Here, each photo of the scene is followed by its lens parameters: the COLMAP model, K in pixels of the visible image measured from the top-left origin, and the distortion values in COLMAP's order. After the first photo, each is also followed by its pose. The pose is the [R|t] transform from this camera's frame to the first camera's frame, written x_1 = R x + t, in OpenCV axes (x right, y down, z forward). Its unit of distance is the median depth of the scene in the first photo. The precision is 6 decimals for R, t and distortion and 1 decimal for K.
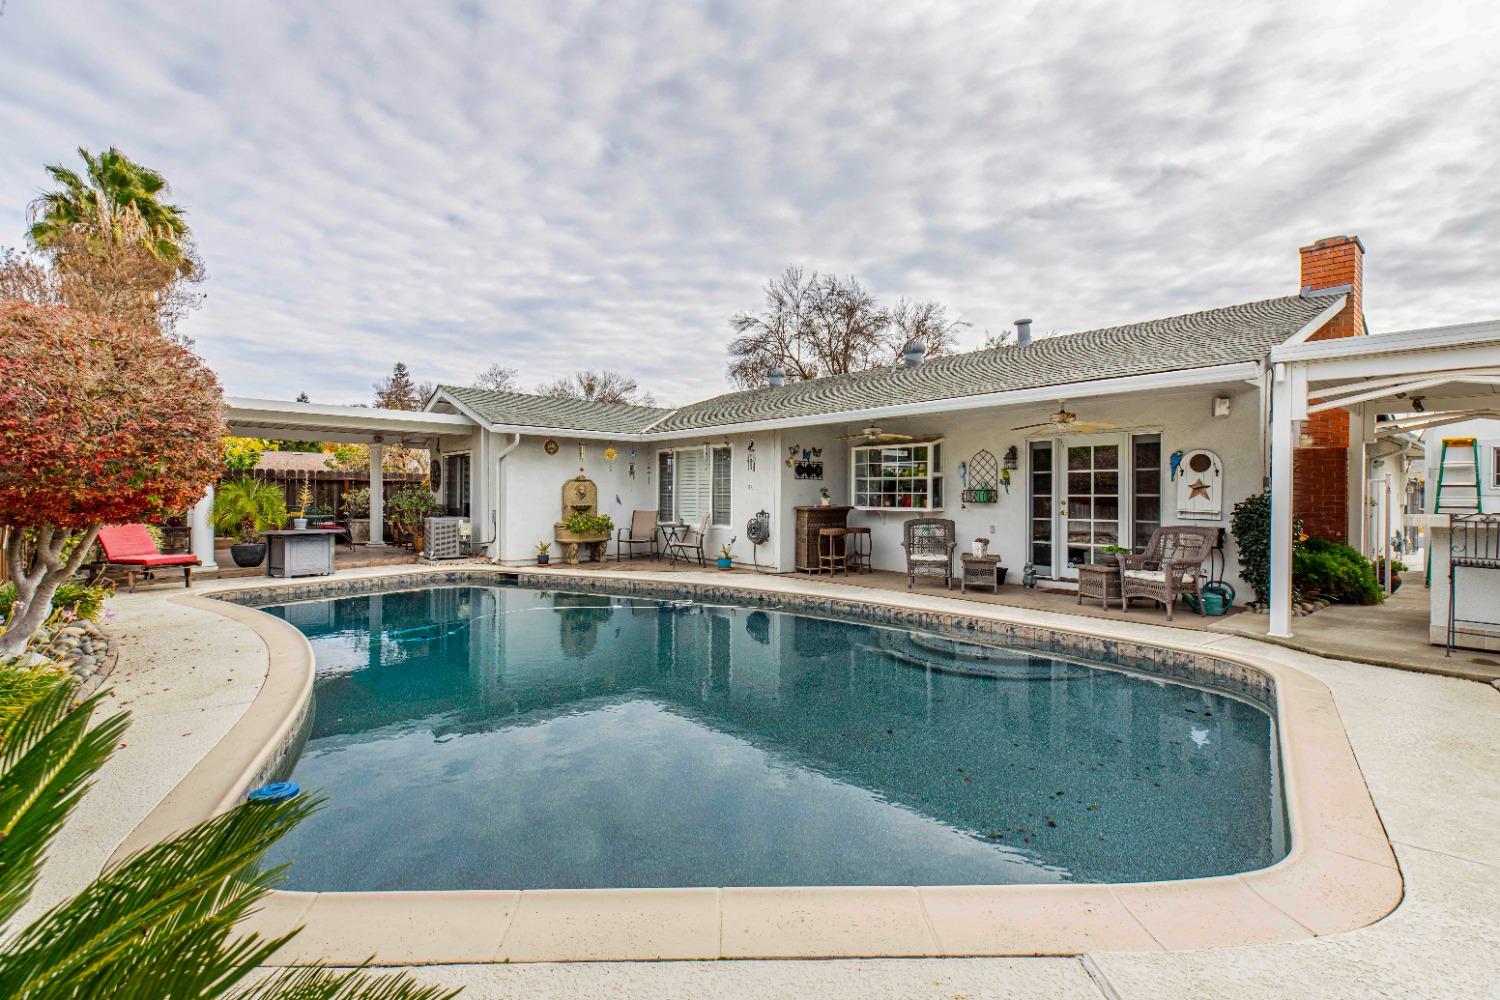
lens RADIAL K [[670.8, 0, 751.4], [0, 670.8, 502.7], [0, 0, 1]] dist [0.001714, -0.000079]
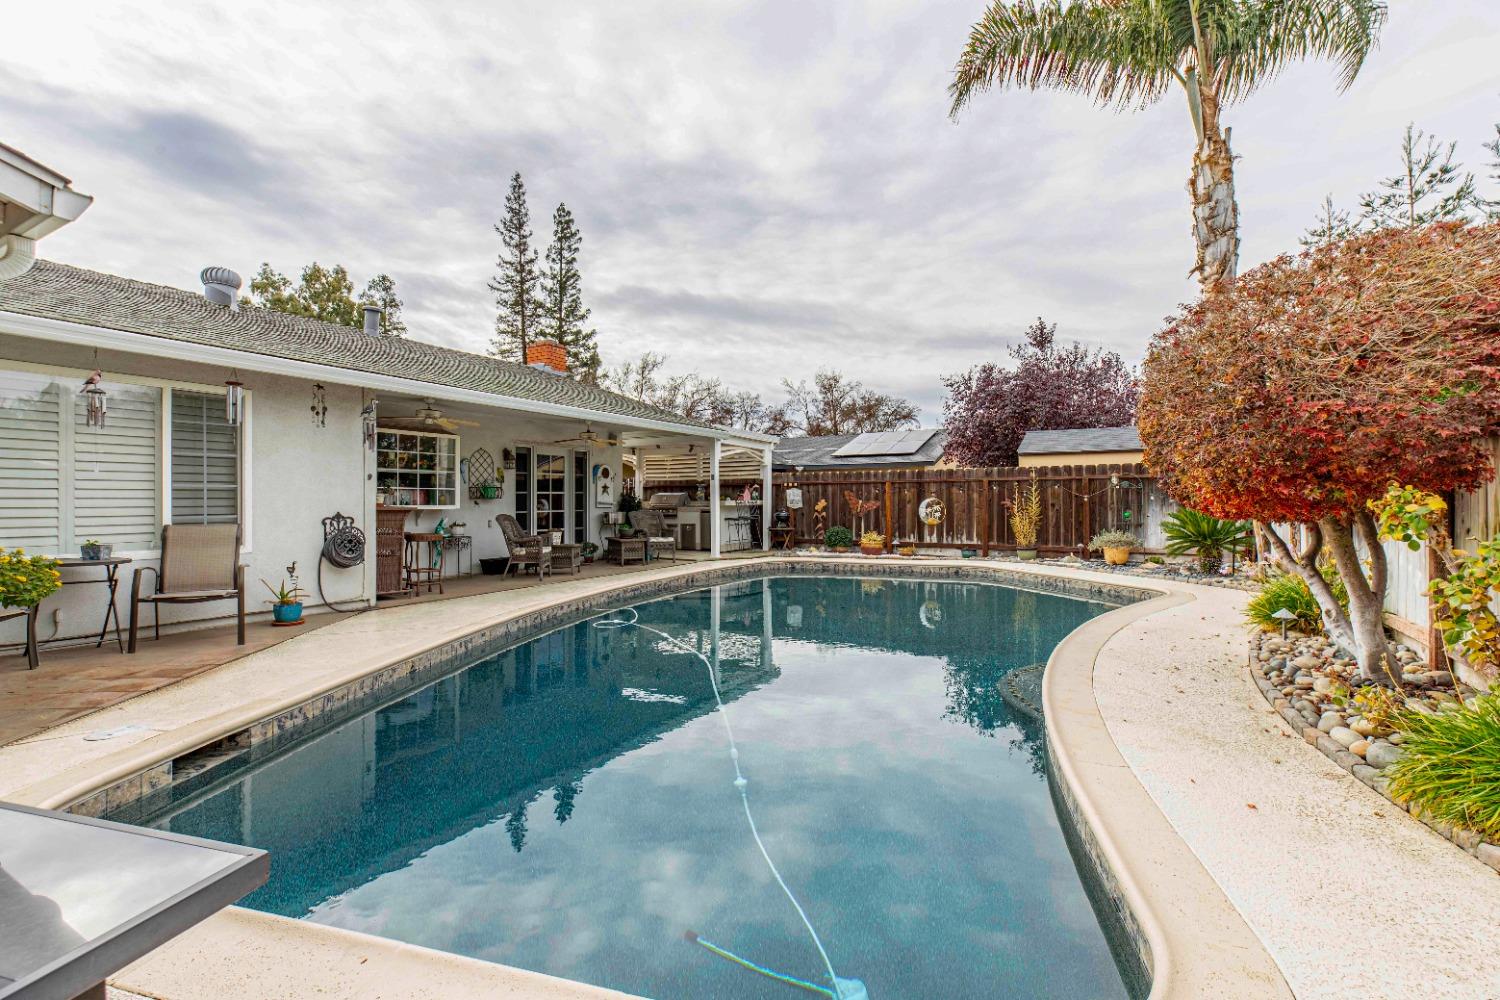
lens RADIAL K [[670.8, 0, 747.3], [0, 670.8, 496.5], [0, 0, 1]] dist [0.001714, -0.000079]
pose [[-0.310479, 0.000916, 0.950580, -0.797706], [0.011387, 0.999931, 0.002756, -0.001858], [-0.950512, 0.011680, -0.310468, 0.959250]]
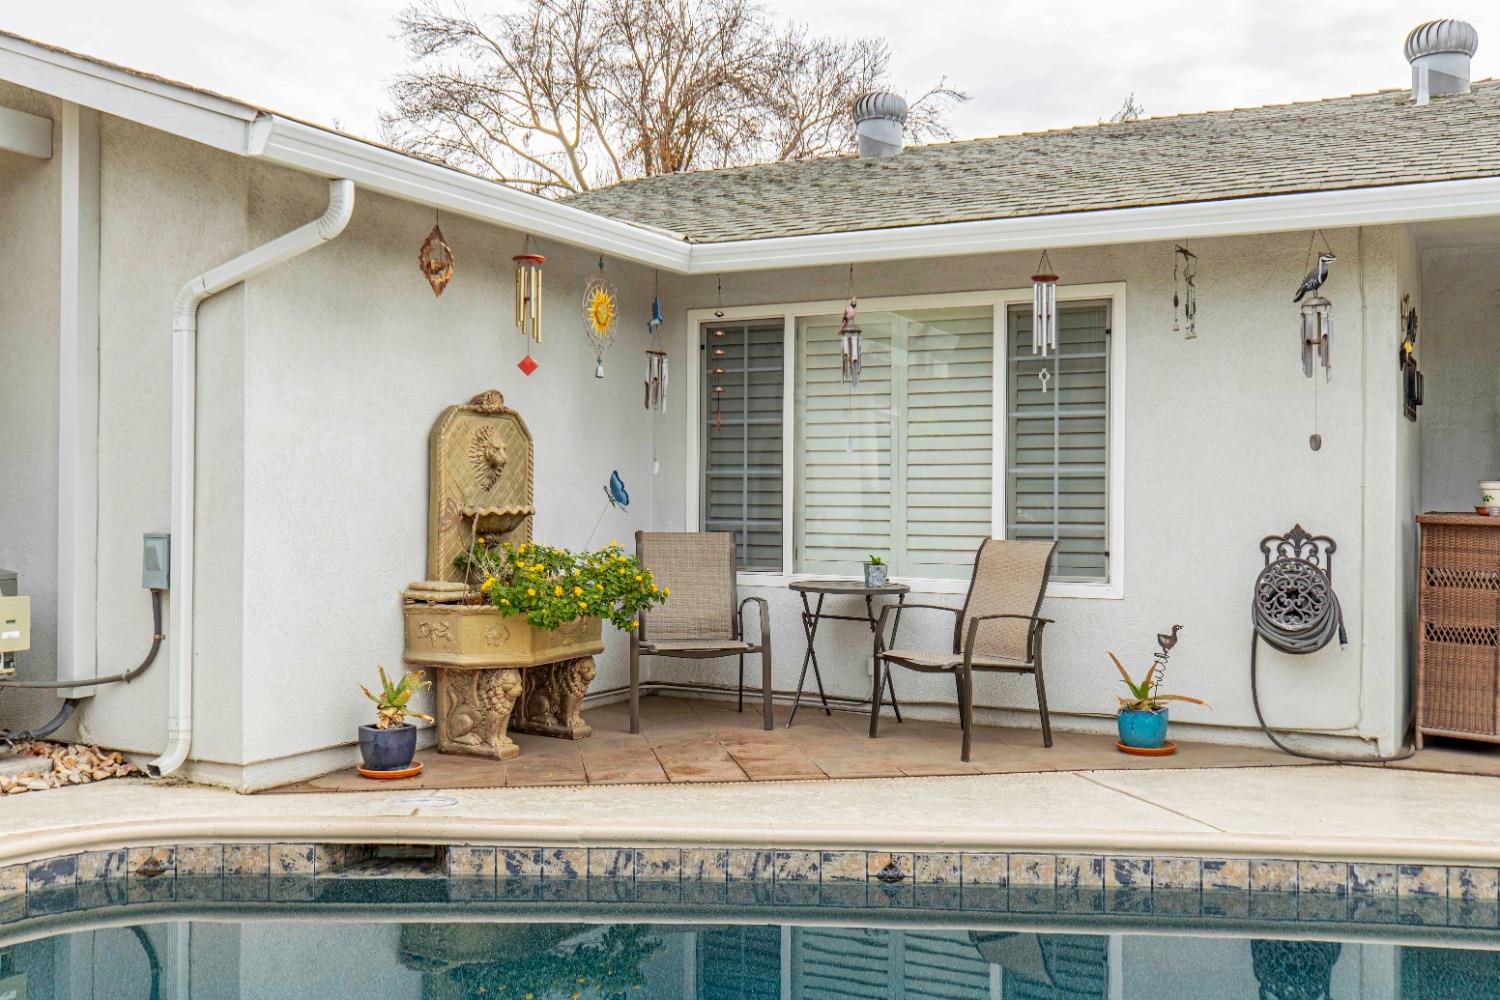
lens RADIAL K [[1455.1, 0, 751.2], [0, 1455.1, 493.2], [0, 0, 1]] dist [0.001162, 0.000000]
pose [[0.935726, 0.002673, 0.352718, -0.460066], [0.002035, 0.999914, -0.012976, 0.005337], [-0.352722, 0.012860, 0.935640, 0.604793]]
